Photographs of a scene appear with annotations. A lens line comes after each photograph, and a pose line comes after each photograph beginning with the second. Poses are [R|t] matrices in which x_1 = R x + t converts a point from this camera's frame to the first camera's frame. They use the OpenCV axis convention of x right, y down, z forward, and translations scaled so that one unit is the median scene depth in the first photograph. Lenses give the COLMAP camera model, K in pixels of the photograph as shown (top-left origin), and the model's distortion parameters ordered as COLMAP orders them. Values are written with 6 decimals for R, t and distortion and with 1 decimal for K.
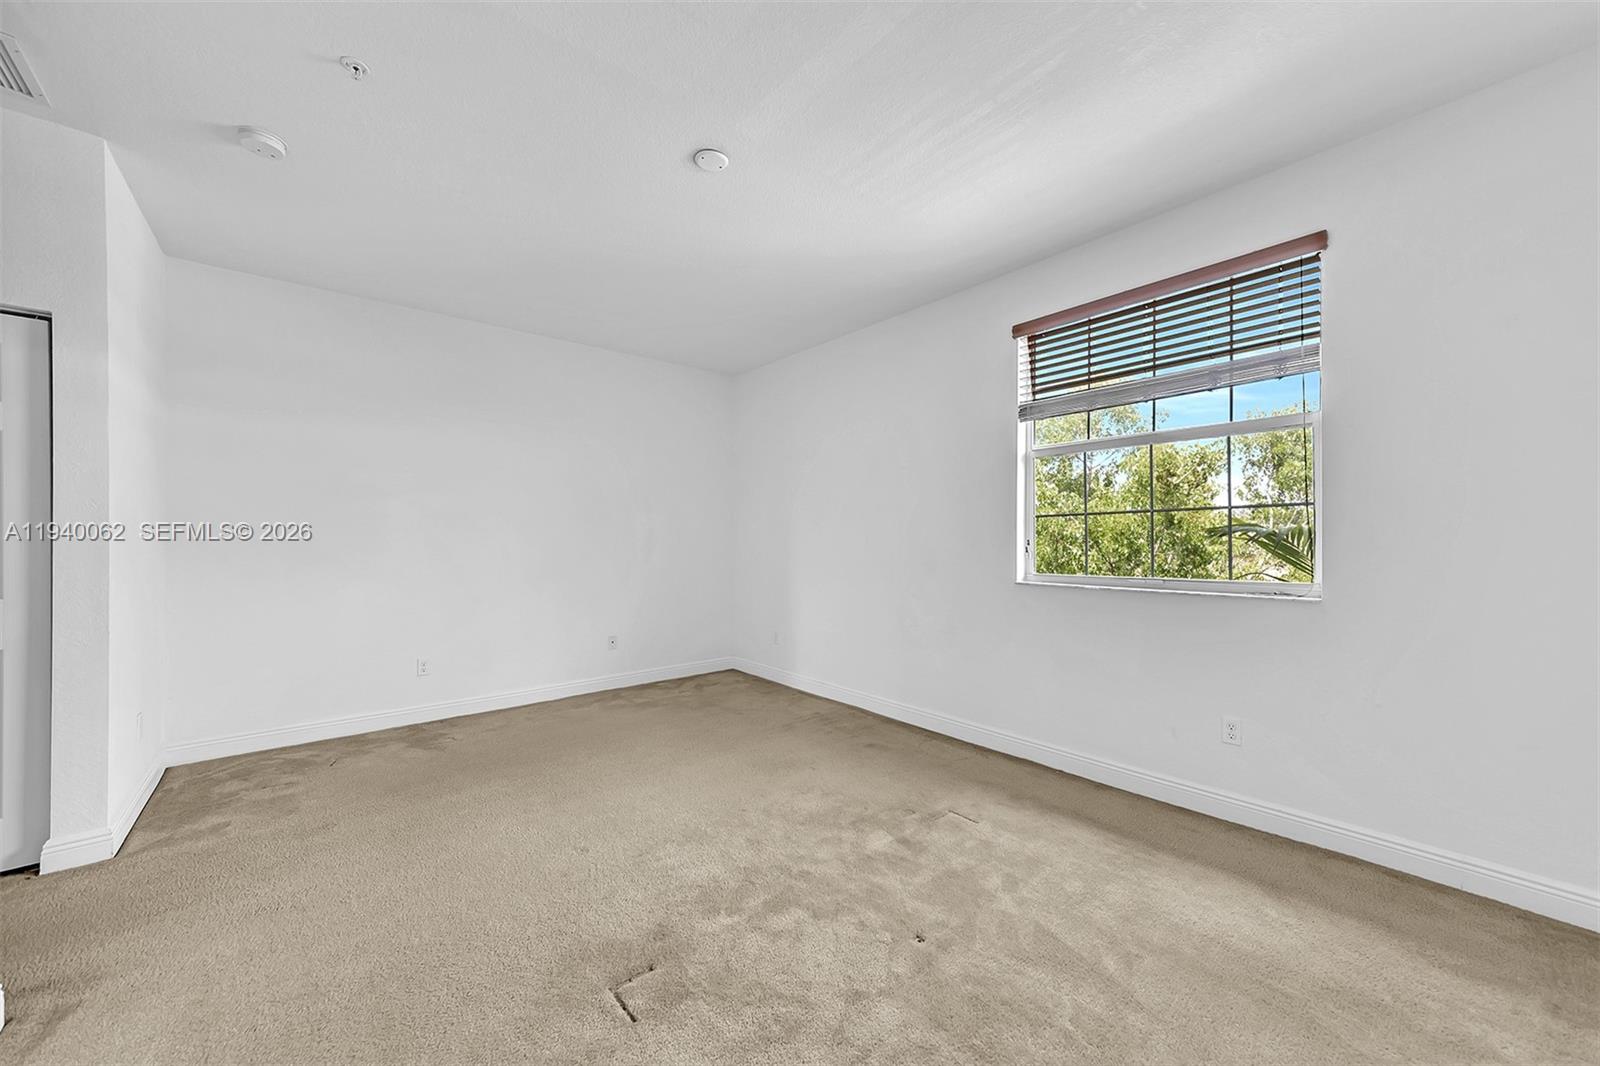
lens RADIAL K [[576.3, 0, 808.8], [0, 576.3, 540.5], [0, 0, 1]] dist [-0.000102, 0.000029]
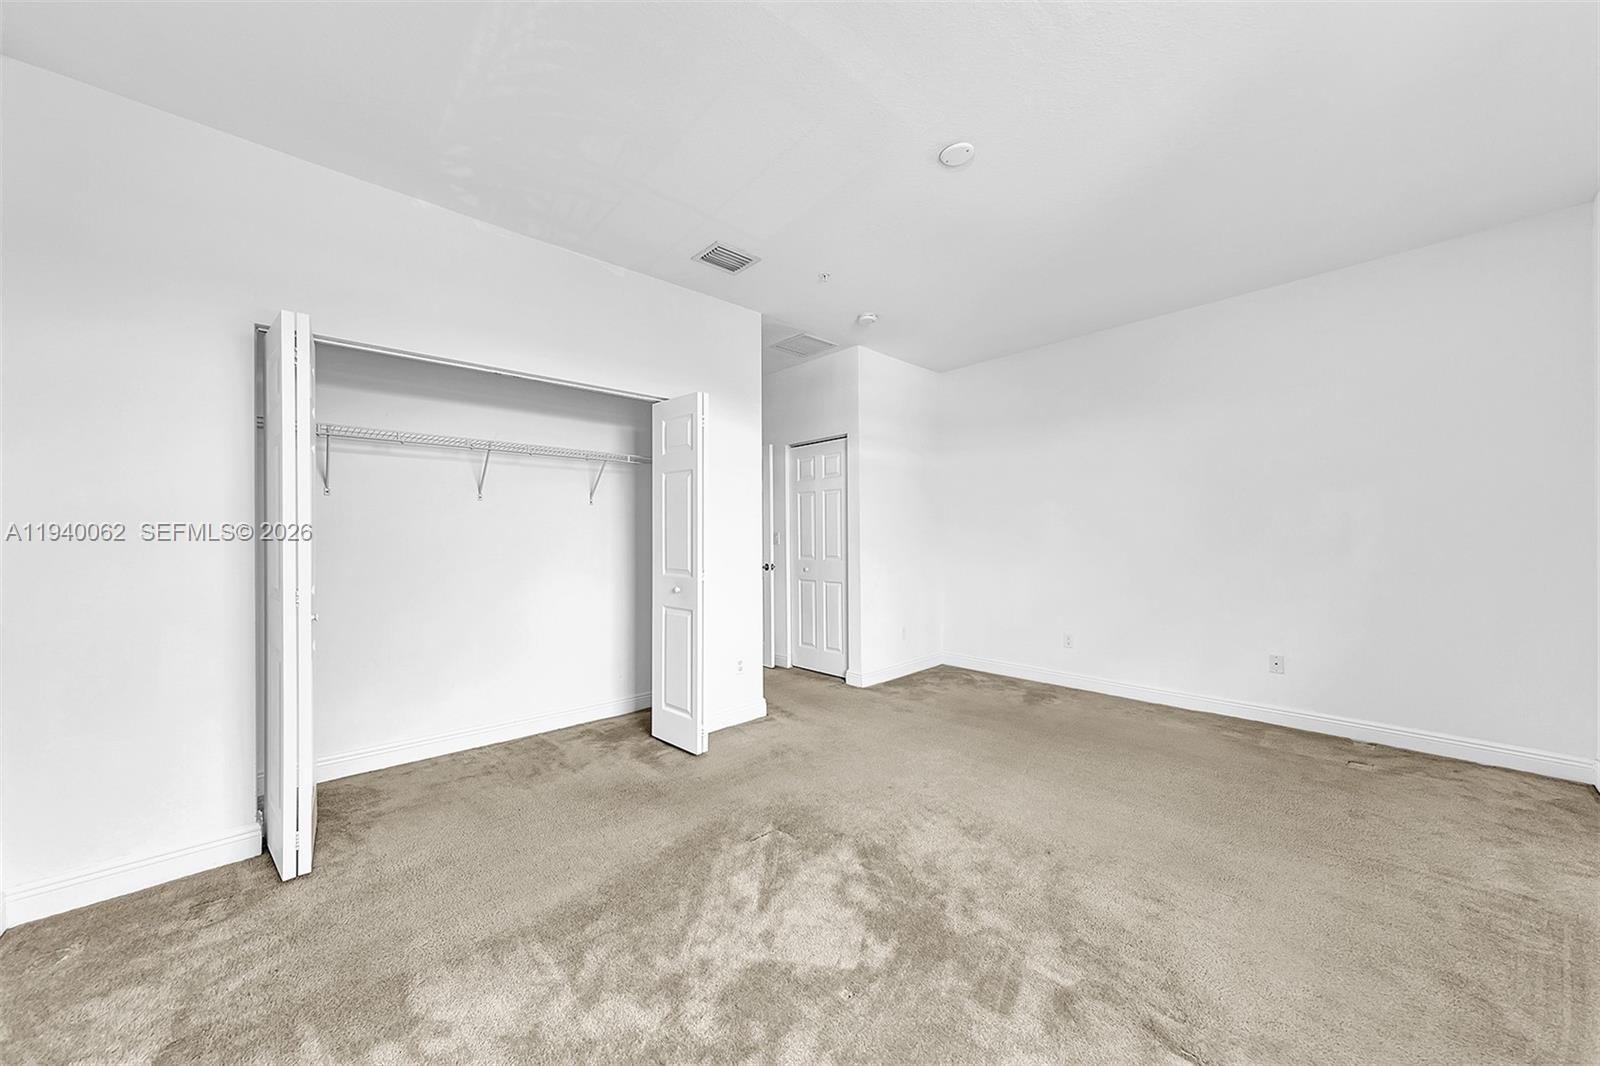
lens RADIAL K [[571.4, 0, 807.4], [0, 571.4, 533.1], [0, 0, 1]] dist [0.000069, -0.000014]
pose [[0.039736, -0.002650, -0.999207, 0.603741], [0.007500, 0.999969, -0.002354, -0.003285], [0.999182, -0.007401, 0.039754, 0.516257]]
